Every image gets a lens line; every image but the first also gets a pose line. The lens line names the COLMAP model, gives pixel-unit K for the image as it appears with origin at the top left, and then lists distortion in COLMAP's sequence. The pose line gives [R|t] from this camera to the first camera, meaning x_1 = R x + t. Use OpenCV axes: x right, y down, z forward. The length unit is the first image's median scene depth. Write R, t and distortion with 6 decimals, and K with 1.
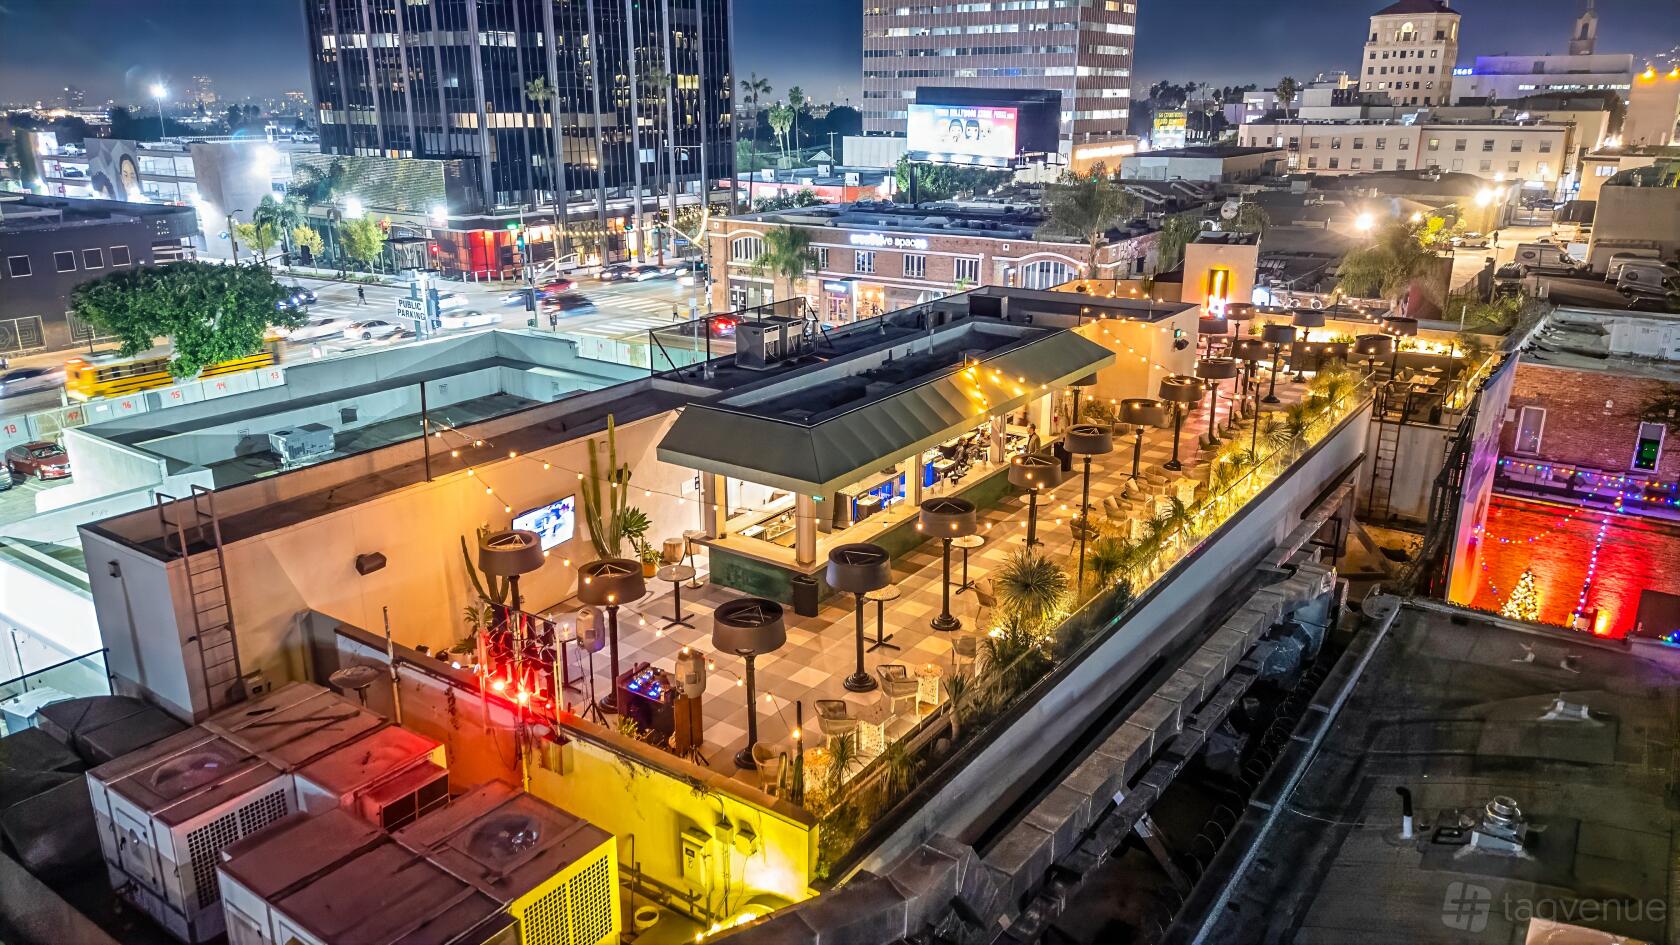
lens RADIAL K [[1192.2, 0, 842.0], [0, 1192.2, 468.7], [0, 0, 1]] dist [0.027362, -0.006907]
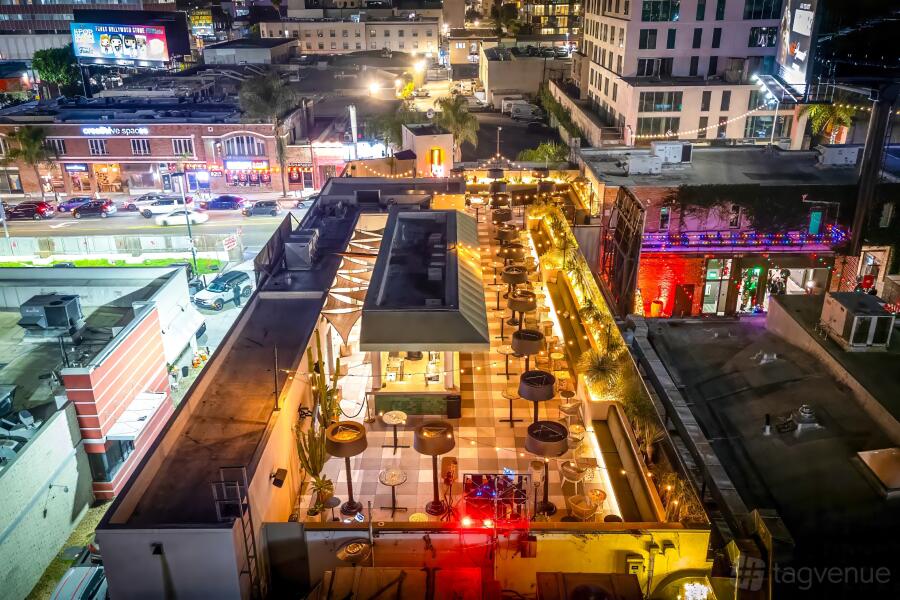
lens RADIAL K [[750.5, 0, 448.8], [0, 750.5, 303.1], [0, 0, 1]] dist [0.035589, -0.003047]
pose [[0.824049, -0.222502, 0.520996, -0.148757], [0.174282, 0.974611, 0.140570, -0.049672], [-0.539045, -0.025037, 0.841905, 0.029681]]
